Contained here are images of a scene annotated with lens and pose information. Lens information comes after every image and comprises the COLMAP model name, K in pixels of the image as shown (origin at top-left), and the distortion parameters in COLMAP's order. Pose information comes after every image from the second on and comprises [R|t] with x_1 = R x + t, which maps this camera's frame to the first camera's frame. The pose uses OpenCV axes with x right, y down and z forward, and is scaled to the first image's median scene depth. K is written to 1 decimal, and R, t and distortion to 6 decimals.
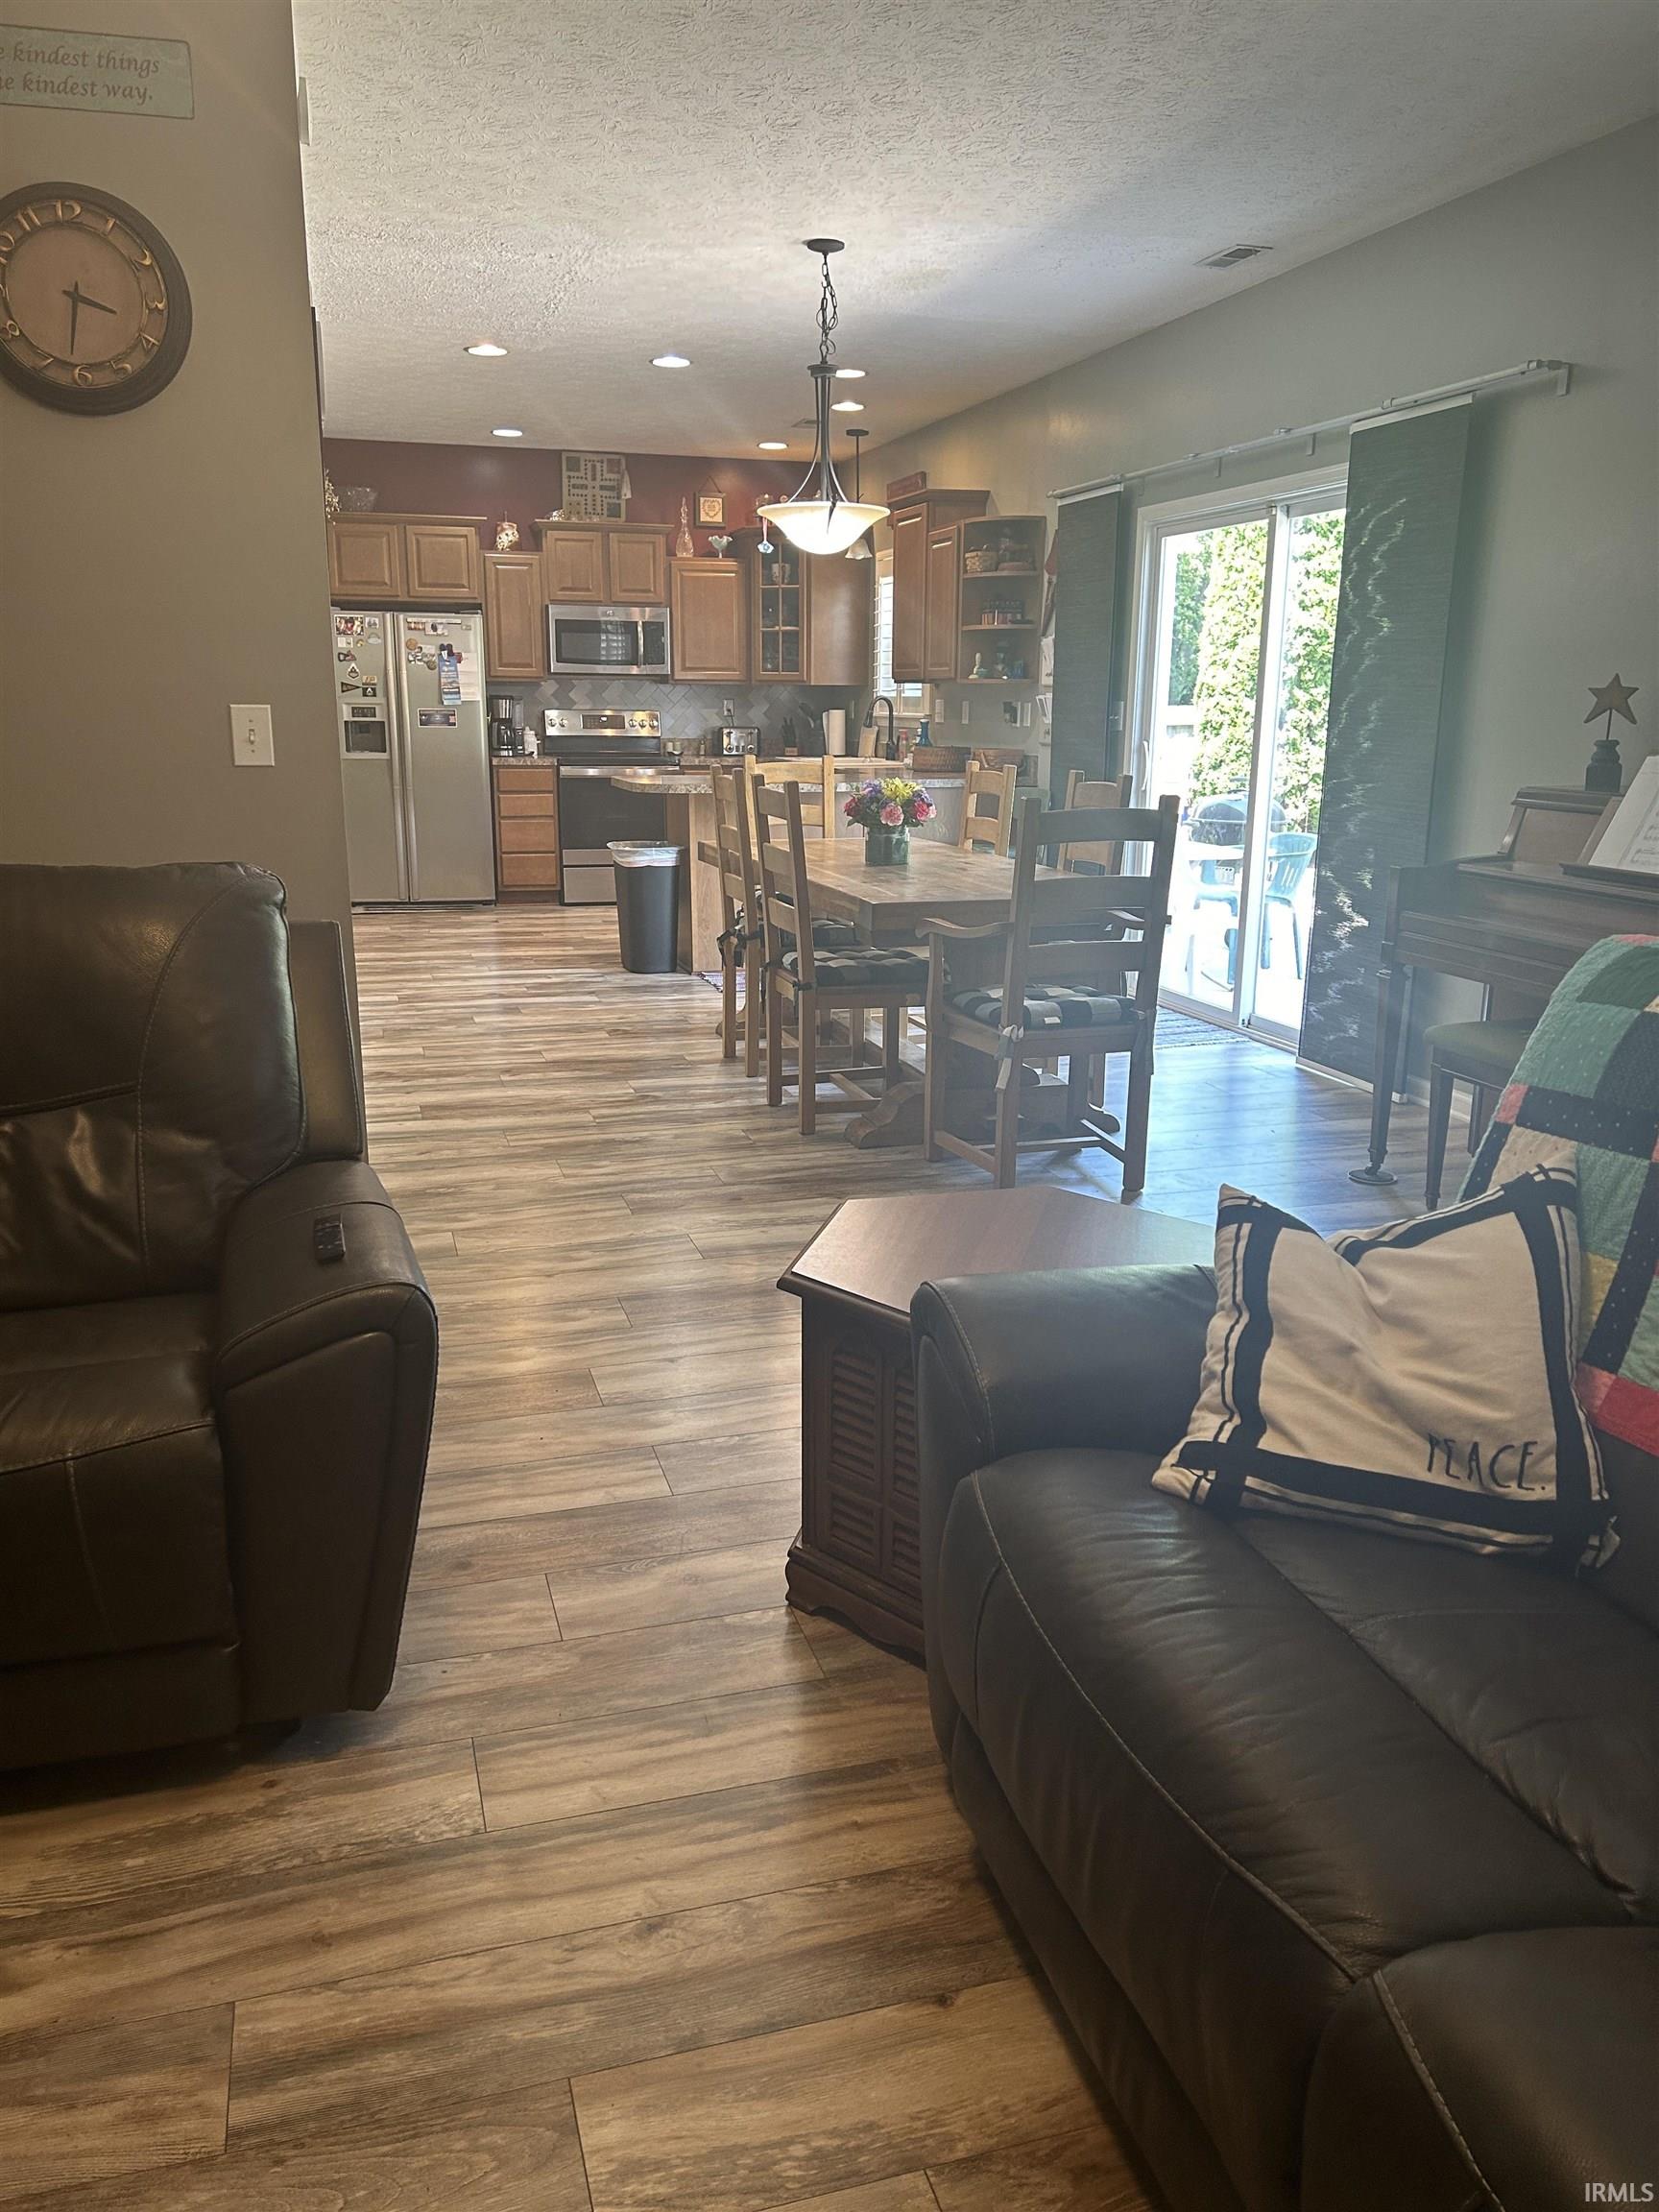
lens RADIAL K [[1655.0, 0, 823.1], [0, 1655.0, 1113.5], [0, 0, 1]] dist [0.048690, -0.045149]
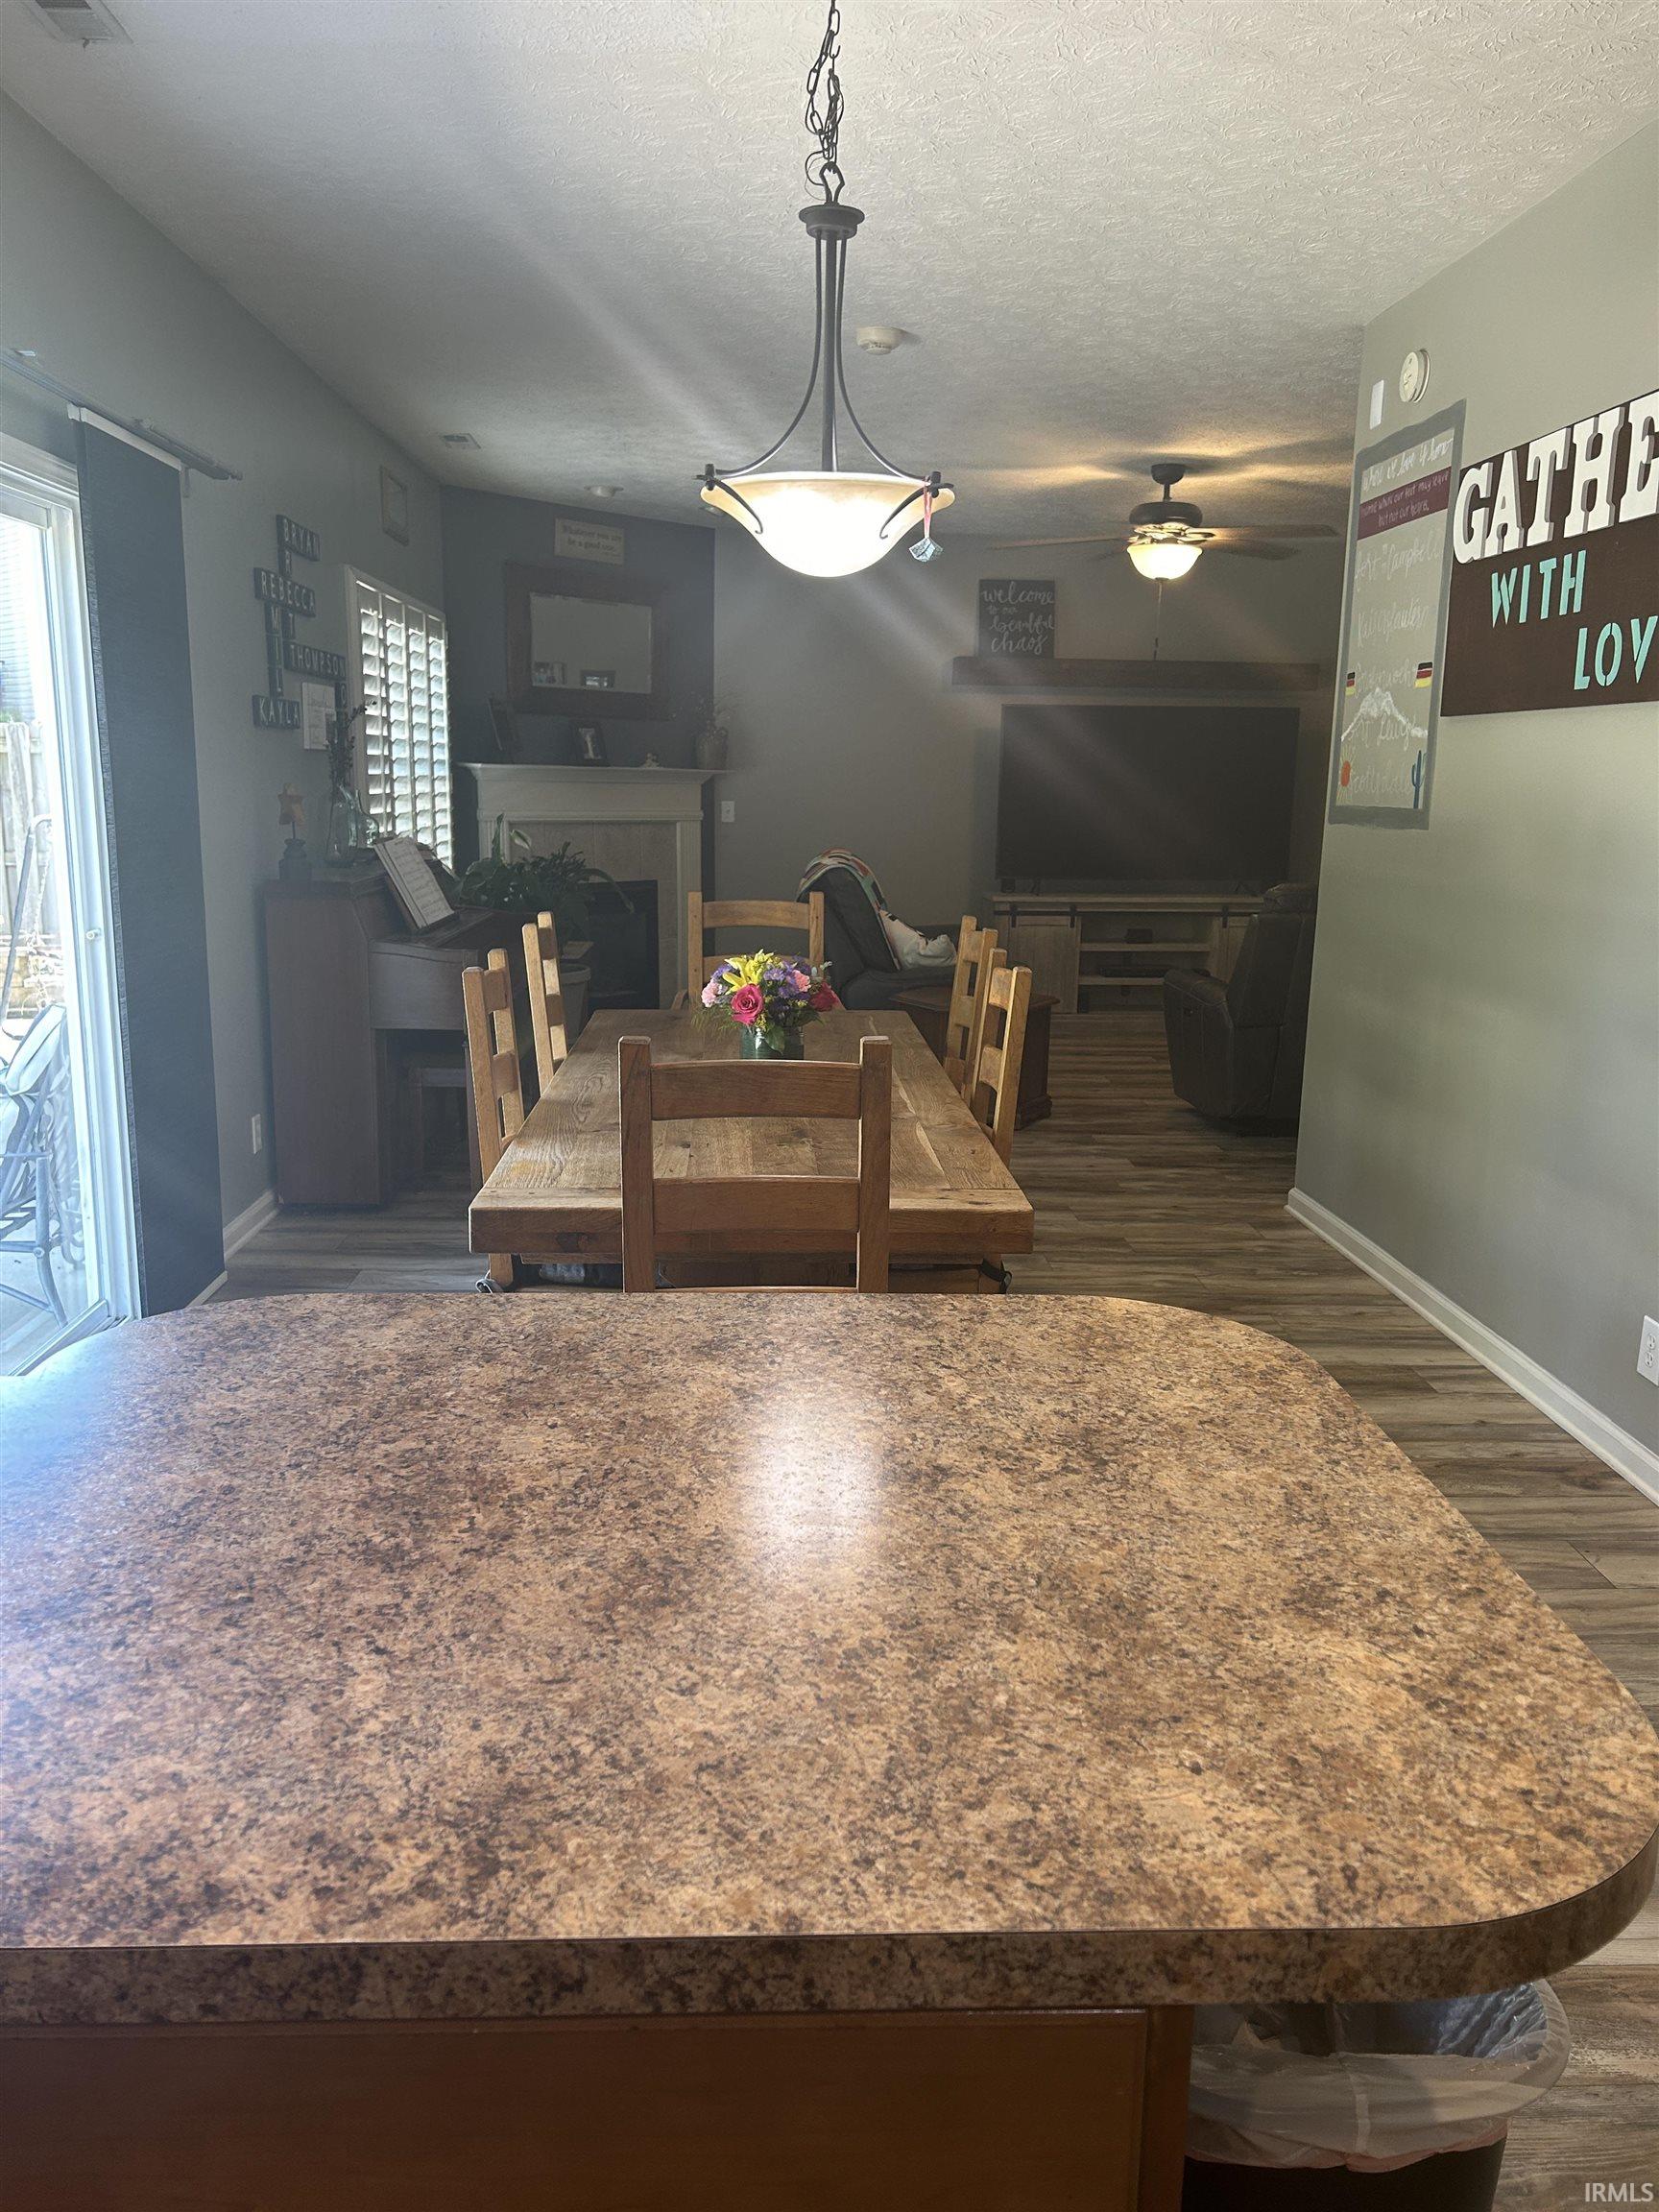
lens RADIAL K [[1655.0, 0, 828.2], [0, 1655.0, 1107.7], [0, 0, 1]] dist [0.048690, -0.045149]
pose [[-0.969777, -0.068521, 0.234173, -0.080874], [0.039322, 0.903320, 0.427162, -0.245275], [-0.240803, 0.423460, -0.873324, 0.917126]]
